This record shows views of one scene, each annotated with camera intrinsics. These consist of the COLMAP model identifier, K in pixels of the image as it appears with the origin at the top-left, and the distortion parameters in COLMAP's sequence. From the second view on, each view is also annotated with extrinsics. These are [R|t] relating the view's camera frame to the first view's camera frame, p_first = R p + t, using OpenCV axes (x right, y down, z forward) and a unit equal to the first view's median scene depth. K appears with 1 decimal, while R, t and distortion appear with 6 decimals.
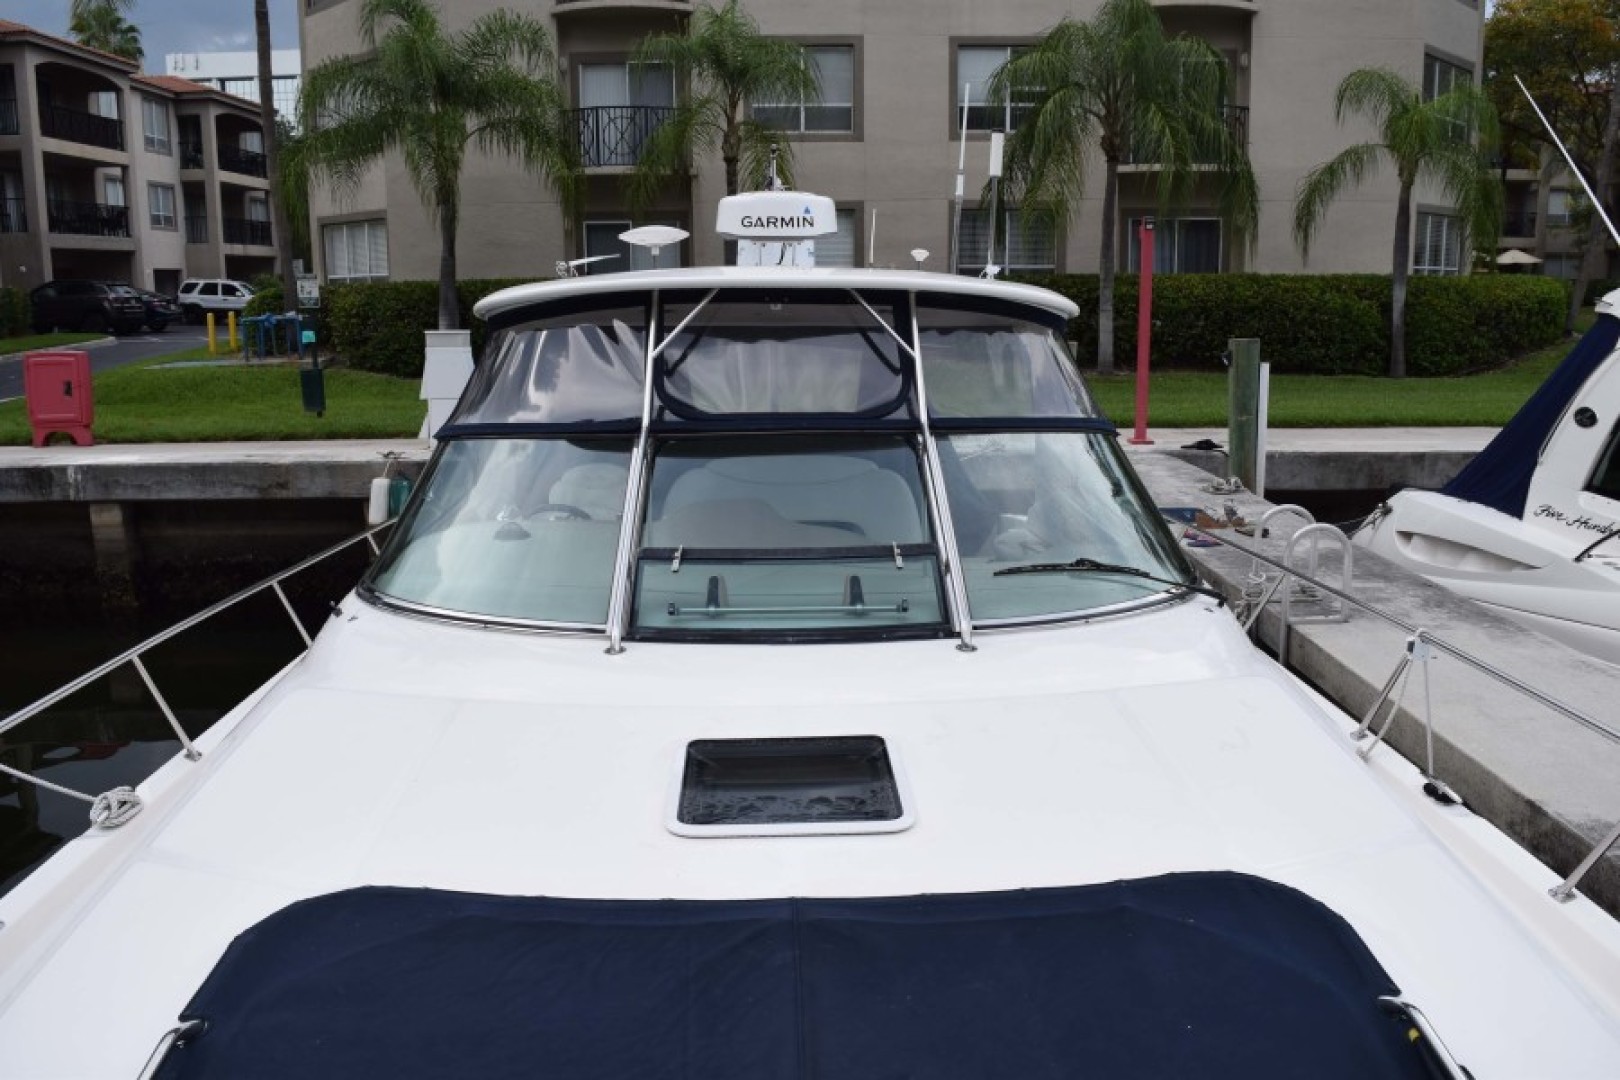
lens RADIAL K [[1344.7, 0, 810.5], [0, 1344.7, 499.8], [0, 0, 1]] dist [-0.046327, 0.001322]
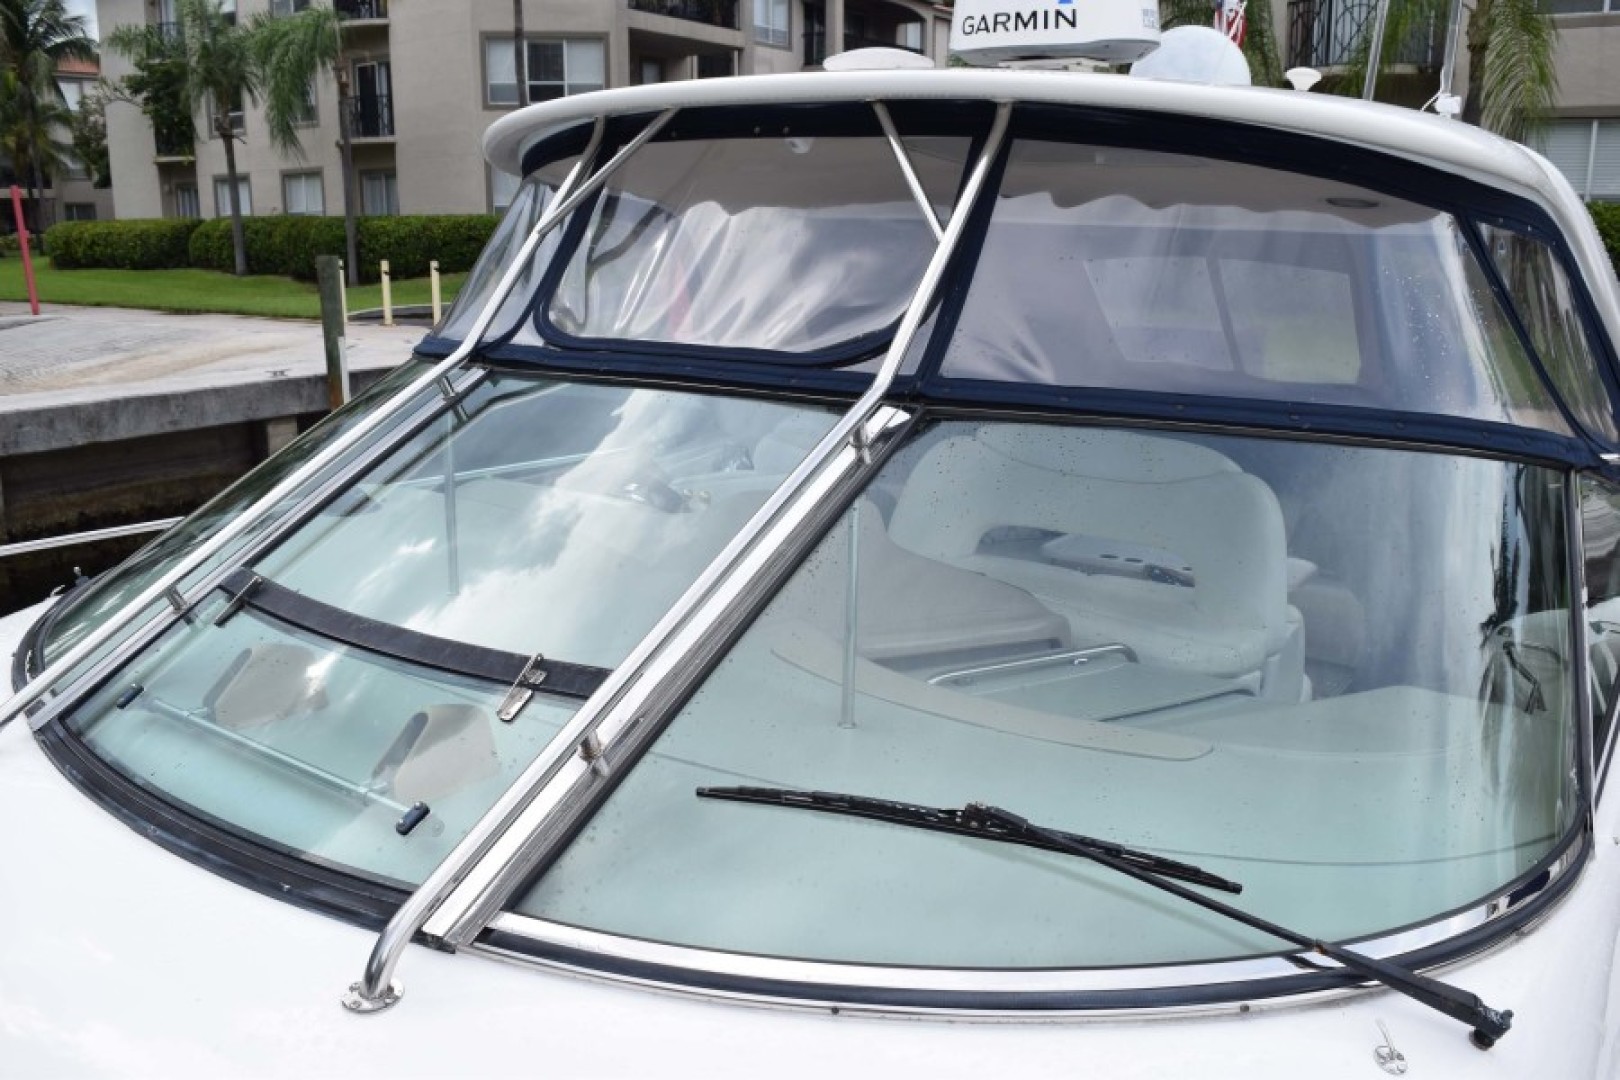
lens RADIAL K [[1344.7, 0, 810.5], [0, 1344.7, 499.8], [0, 0, 1]] dist [-0.046327, 0.001322]
pose [[0.825864, 0.130686, -0.548516, 0.224338], [-0.105726, 0.991408, 0.077021, -0.036640], [0.553868, -0.005616, 0.832585, 0.440348]]
